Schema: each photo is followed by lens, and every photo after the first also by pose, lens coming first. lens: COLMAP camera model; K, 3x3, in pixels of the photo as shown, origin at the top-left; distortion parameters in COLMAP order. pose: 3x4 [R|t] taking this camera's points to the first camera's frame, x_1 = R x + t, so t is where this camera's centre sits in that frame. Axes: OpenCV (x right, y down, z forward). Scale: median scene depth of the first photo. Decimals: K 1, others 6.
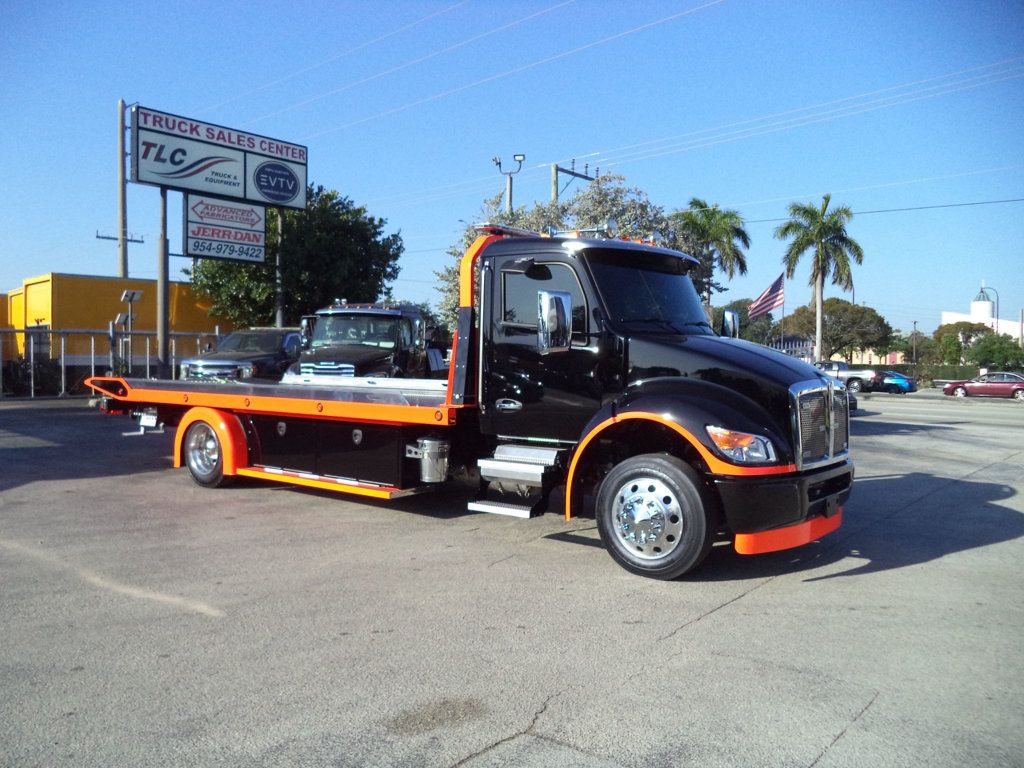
lens RADIAL K [[844.0, 0, 511.1], [0, 844.0, 377.8], [0, 0, 1]] dist [0.005647, 0.001074]
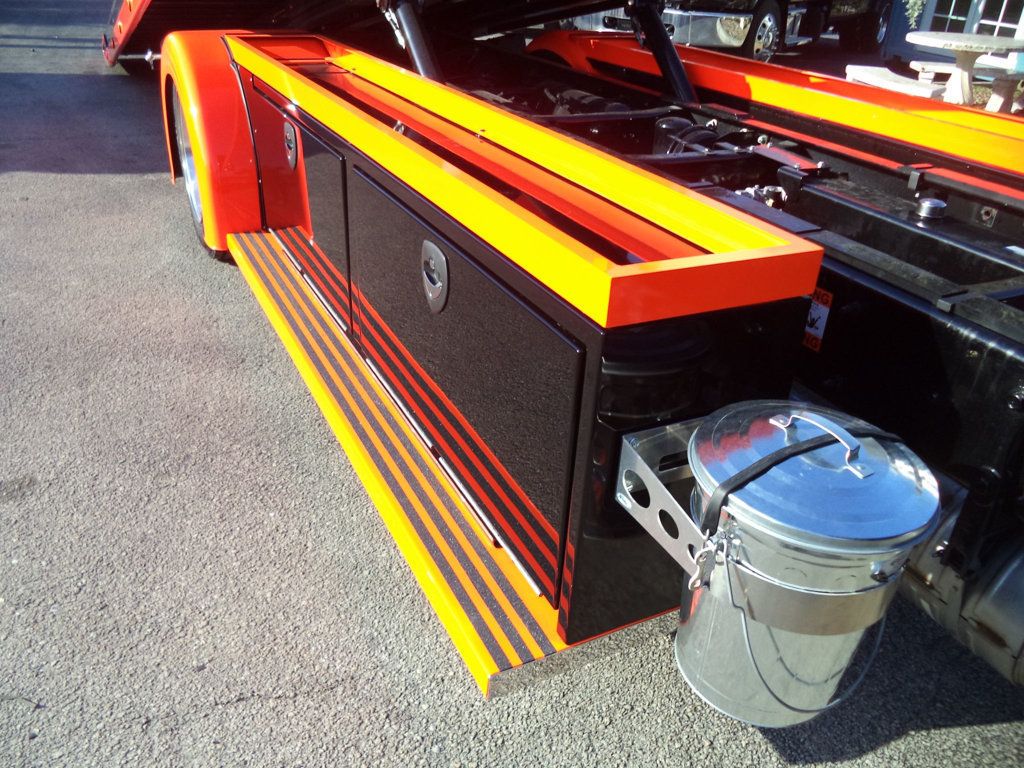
lens RADIAL K [[815.5, 0, 512.0], [0, 815.5, 384.0], [0, 0, 1]] dist [-0.009691, -0.001536]
pose [[0.904601, 0.239454, -0.352646, -0.091558], [-0.060018, 0.890612, 0.450786, 0.000260], [0.422014, -0.386616, 0.820020, 0.868641]]
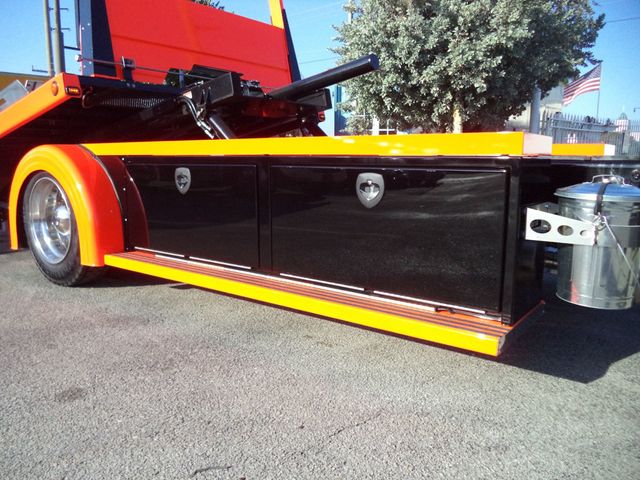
lens RADIAL K [[524.0, 0, 324.0], [0, 524.0, 238.5], [0, 0, 1]] dist [-0.011134, -0.016436]
pose [[0.999670, -0.006006, 0.024962, -0.221222], [0.002888, 0.992388, 0.123117, 0.064038], [-0.025512, -0.123005, 0.992078, 0.770937]]
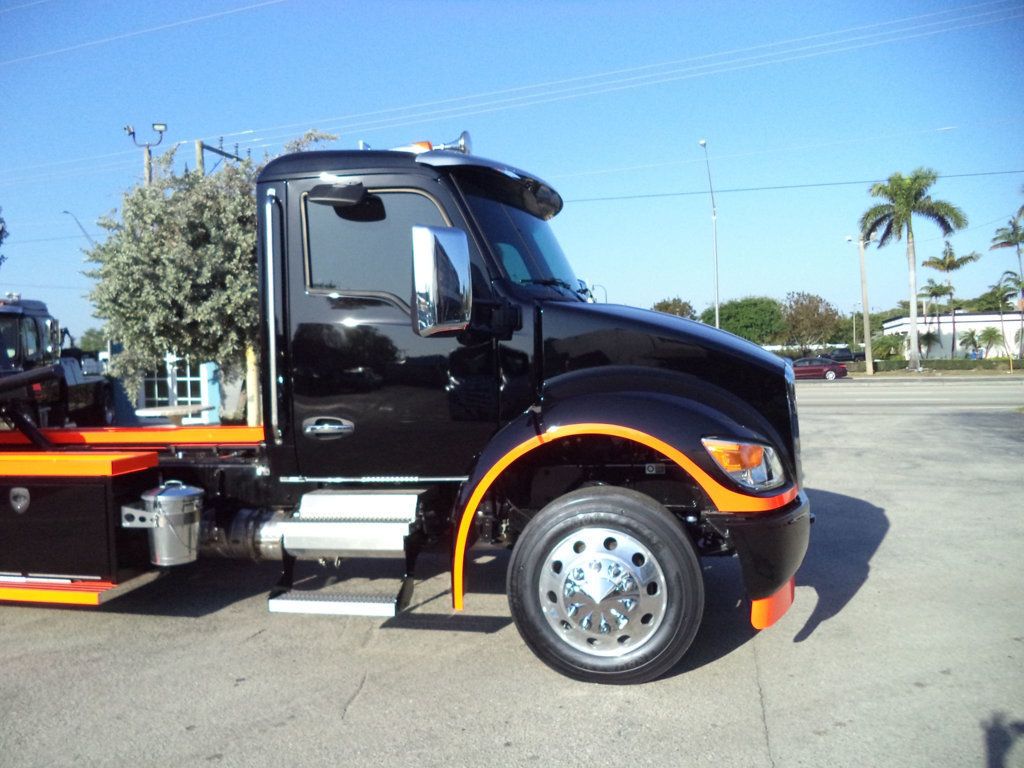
lens RADIAL K [[838.4, 0, 518.3], [0, 838.4, 381.6], [0, 0, 1]] dist [-0.011134, -0.016436]
pose [[0.904246, -0.053115, 0.423696, -0.116591], [0.052743, 0.998528, 0.012613, -0.000380], [-0.423743, 0.010942, 0.905716, 0.356442]]
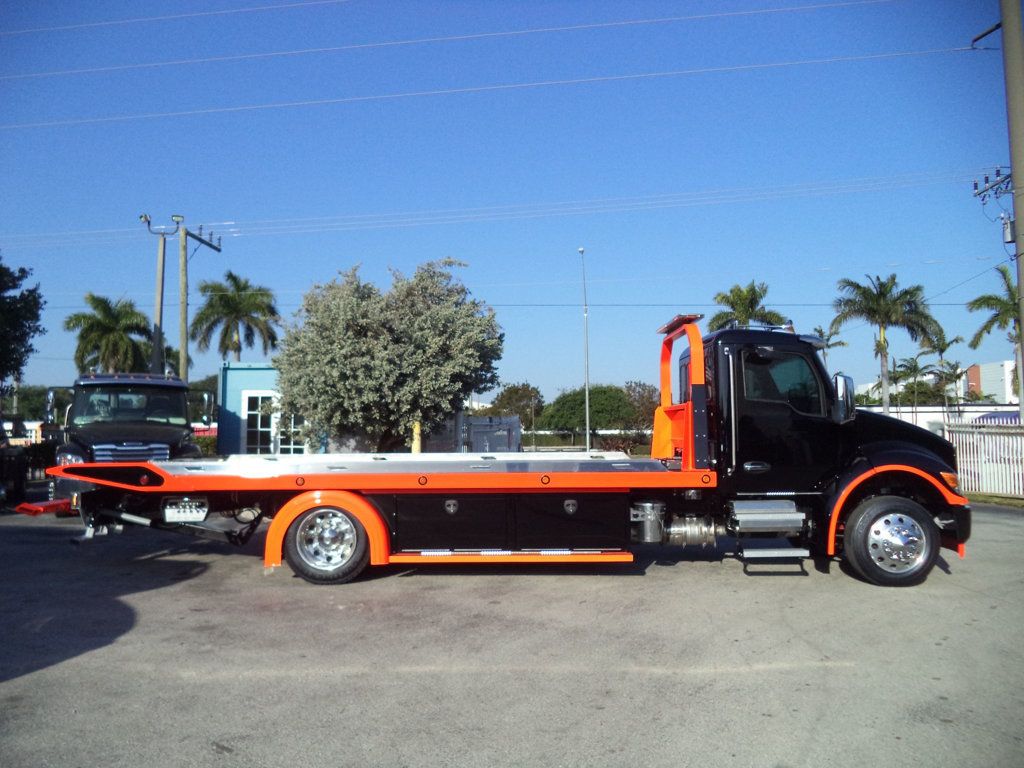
lens RADIAL K [[844.0, 0, 511.1], [0, 844.0, 377.8], [0, 0, 1]] dist [0.005647, 0.001074]
pose [[0.792105, 0.021383, 0.610010, -0.922809], [0.032614, 0.996476, -0.077280, -0.011695], [-0.609513, 0.081108, 0.788616, 0.214705]]
